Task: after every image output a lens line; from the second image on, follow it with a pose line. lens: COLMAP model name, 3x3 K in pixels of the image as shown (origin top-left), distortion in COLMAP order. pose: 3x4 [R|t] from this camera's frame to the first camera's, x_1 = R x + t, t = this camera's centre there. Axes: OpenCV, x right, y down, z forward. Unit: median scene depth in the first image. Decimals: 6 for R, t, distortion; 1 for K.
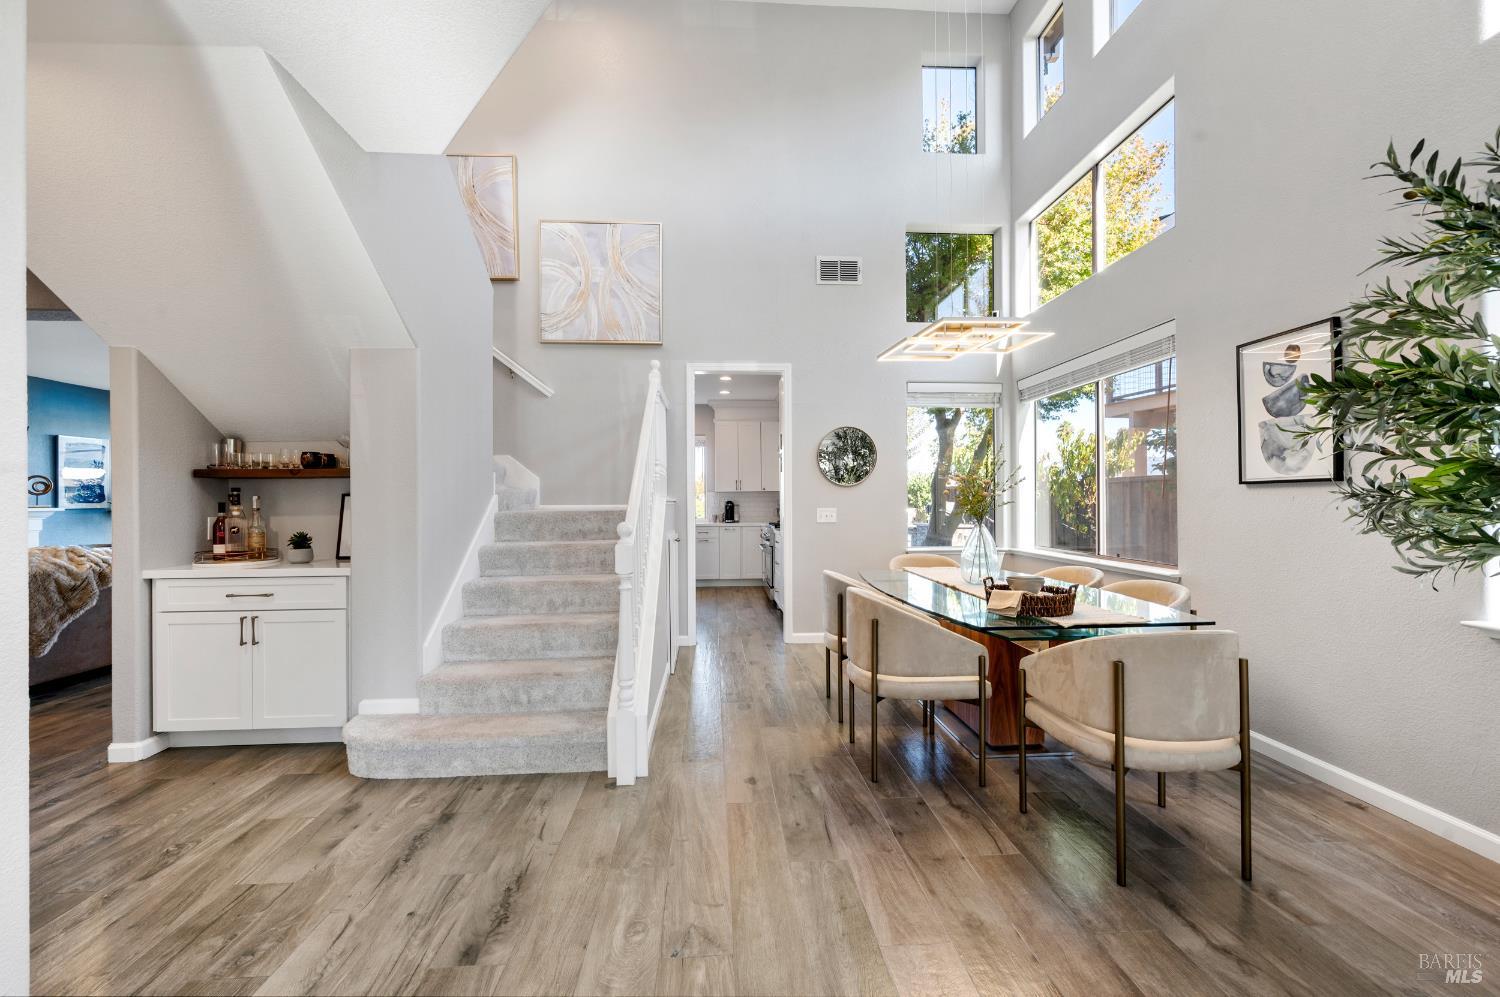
lens RADIAL K [[589.8, 0, 745.9], [0, 589.8, 502.9], [0, 0, 1]] dist [-0.002786, 0.000935]
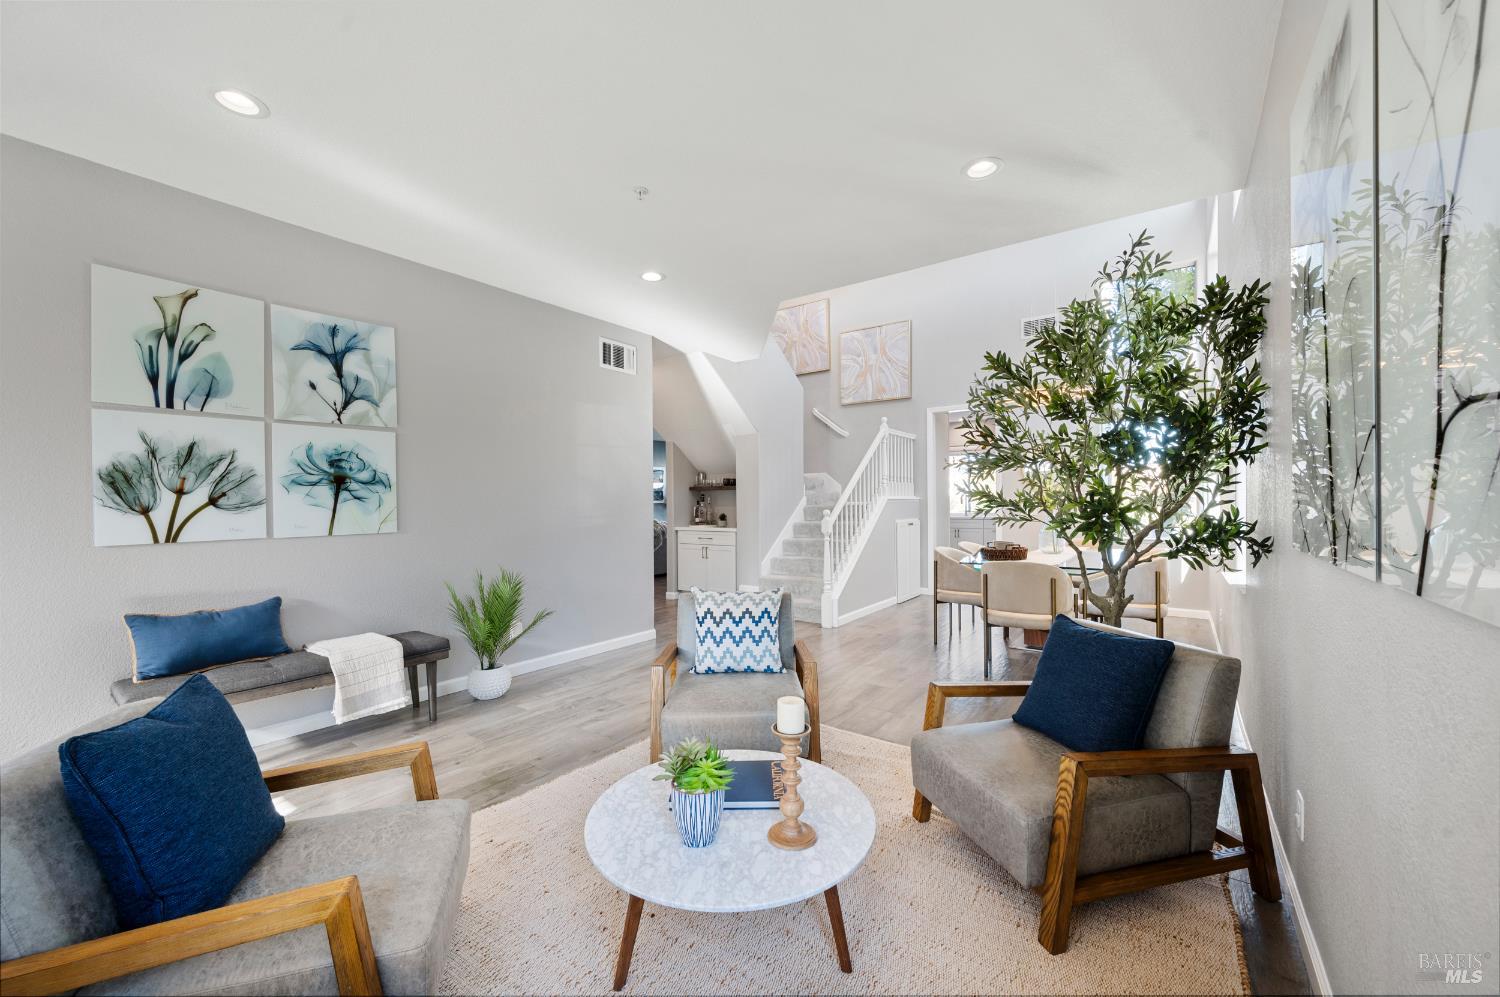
lens RADIAL K [[589.8, 0, 735.4], [0, 589.8, 502.8], [0, 0, 1]] dist [-0.002786, 0.000935]
pose [[0.761674, 0.002462, -0.647956, 0.756553], [0.001578, 0.999983, 0.005654, -0.004471], [0.647958, -0.005329, 0.761657, -0.707345]]
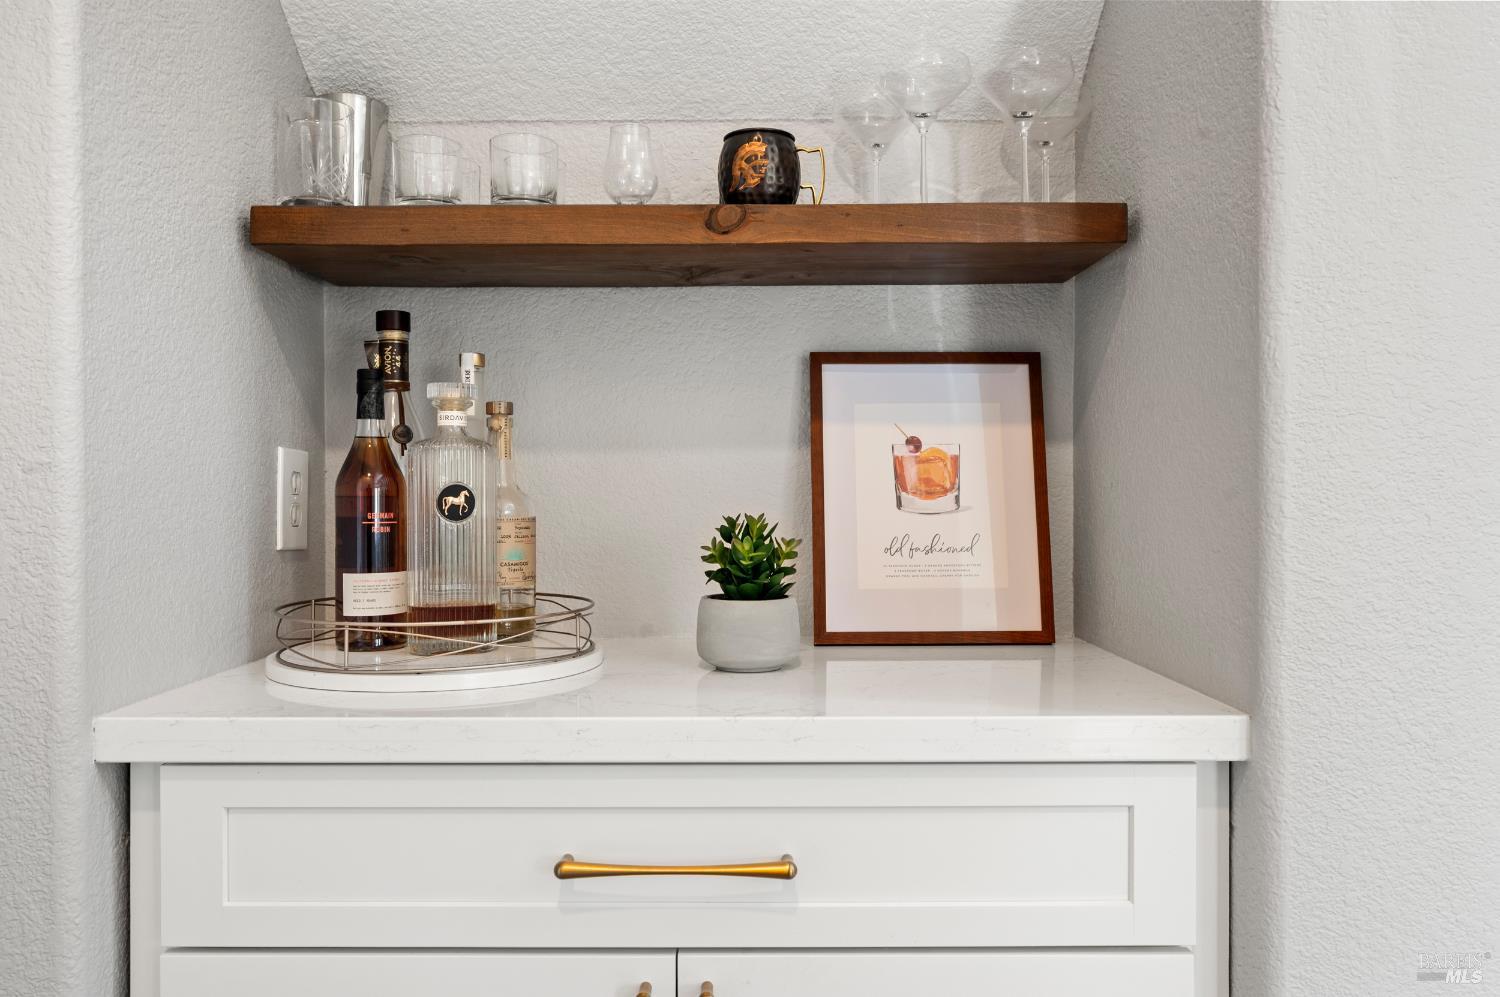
lens RADIAL K [[1136.9, 0, 746.8], [0, 1136.9, 496.6], [0, 0, 1]] dist [-0.010200, -0.004911]
pose [[0.998520, 0.006920, -0.053945, -0.717251], [-0.006489, 0.999946, 0.008150, 0.038796], [0.053999, -0.007788, 0.998511, 0.592422]]
